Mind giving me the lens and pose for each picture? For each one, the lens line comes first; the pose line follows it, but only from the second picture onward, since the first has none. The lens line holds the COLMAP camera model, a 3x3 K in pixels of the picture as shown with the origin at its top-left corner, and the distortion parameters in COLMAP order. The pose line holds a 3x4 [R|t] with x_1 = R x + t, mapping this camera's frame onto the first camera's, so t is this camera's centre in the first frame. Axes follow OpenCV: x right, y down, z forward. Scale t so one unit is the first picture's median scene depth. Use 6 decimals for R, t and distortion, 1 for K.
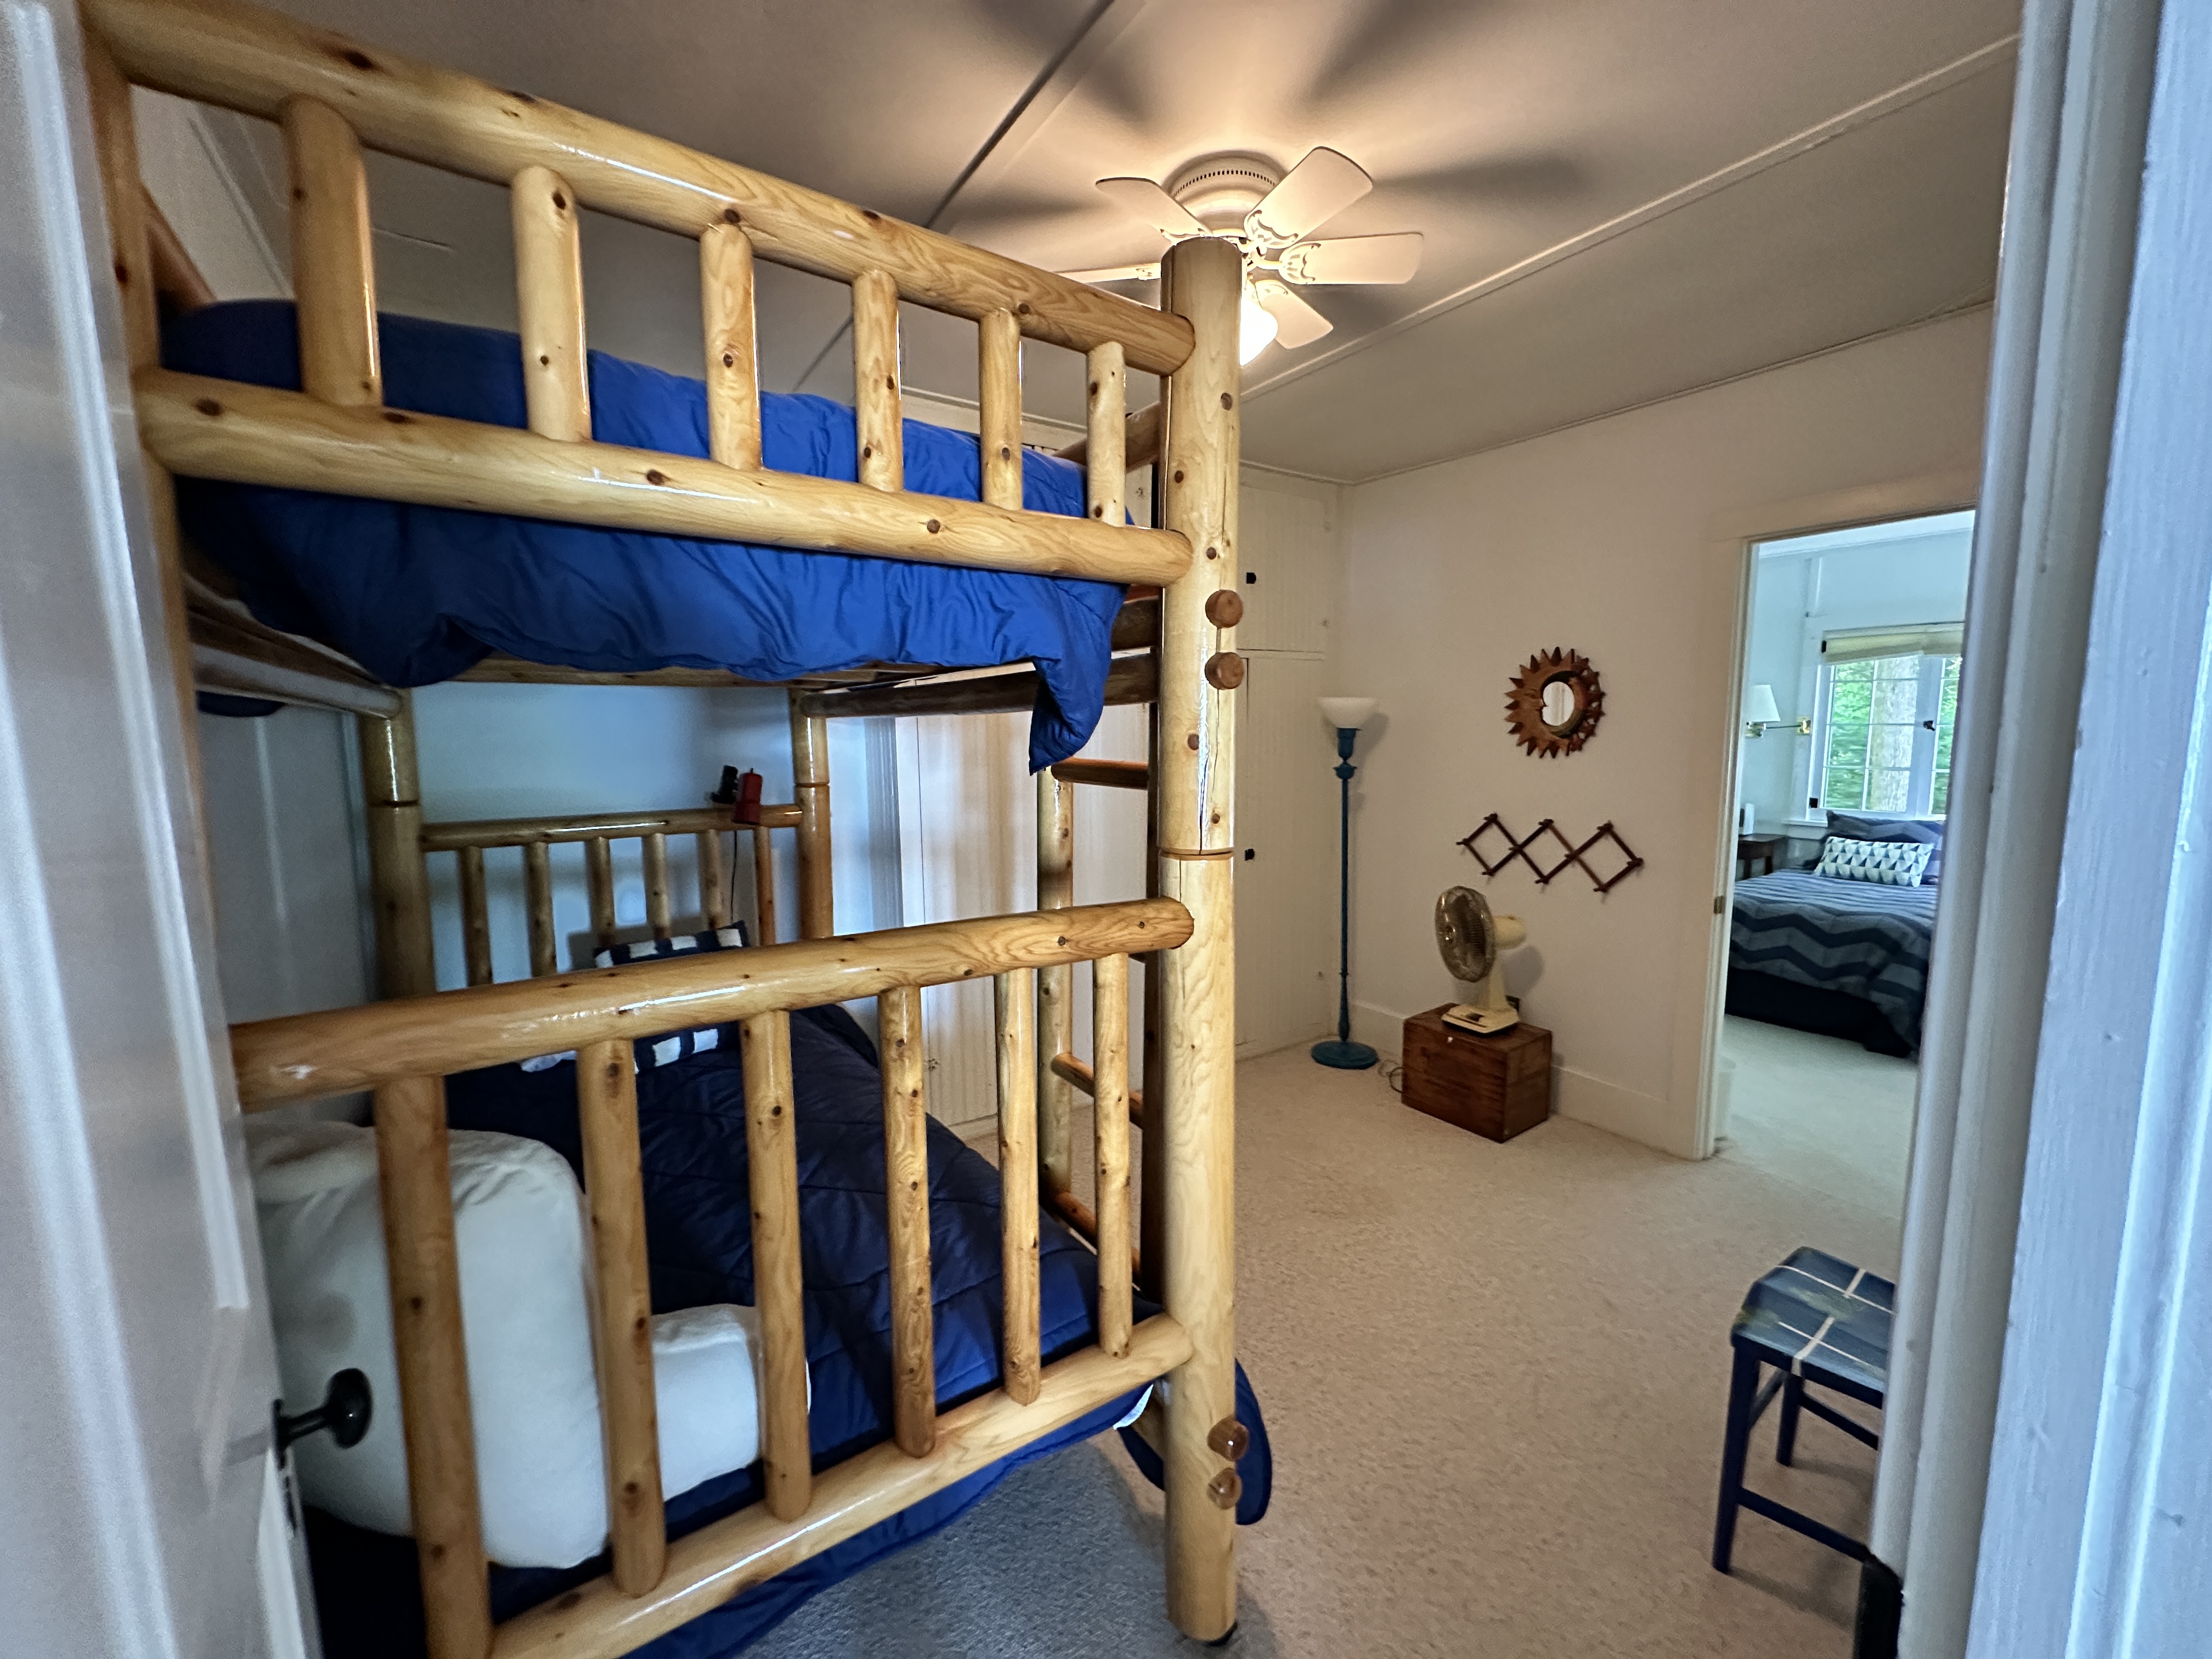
lens RADIAL K [[885.2, 0, 1114.6], [0, 885.2, 826.7], [0, 0, 1]] dist [0.003422, -0.000395]
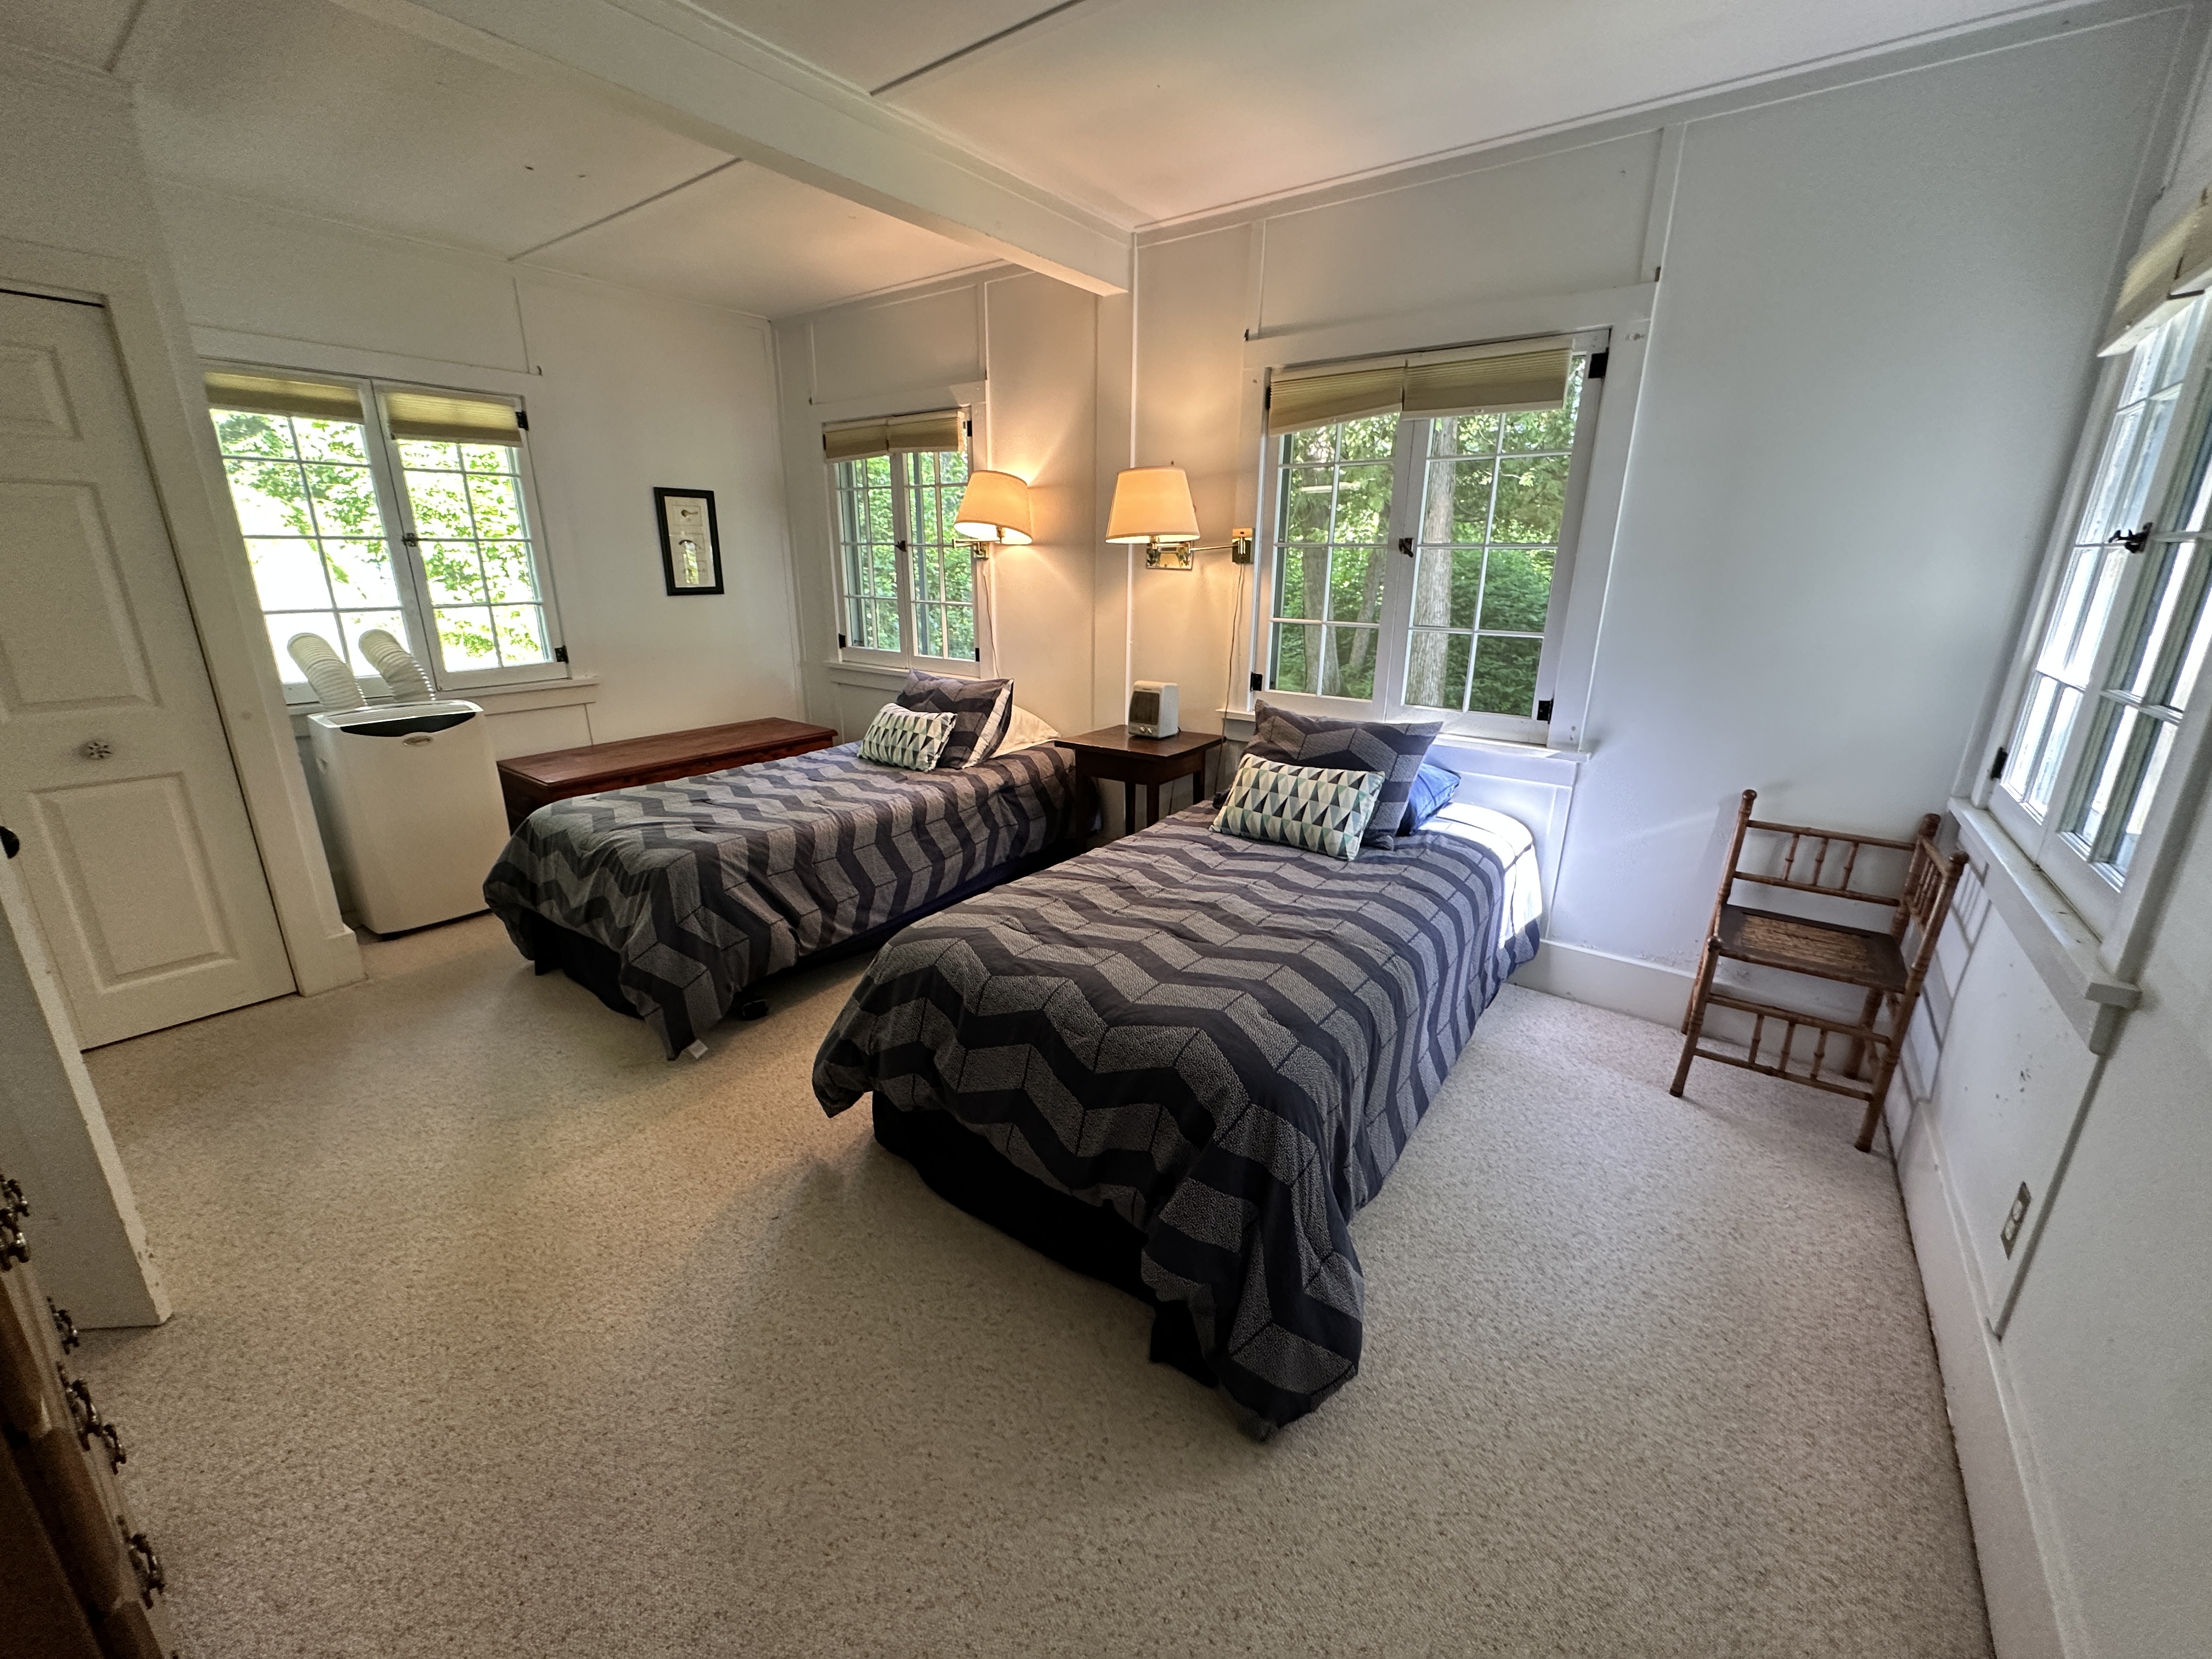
lens RADIAL K [[885.2, 0, 1099.7], [0, 885.2, 830.9], [0, 0, 1]] dist [0.003422, -0.000395]
pose [[0.947372, -0.080780, 0.309776, 0.593125], [0.024291, 0.982990, 0.182046, -0.048151], [-0.319213, -0.164941, 0.933219, 0.551716]]
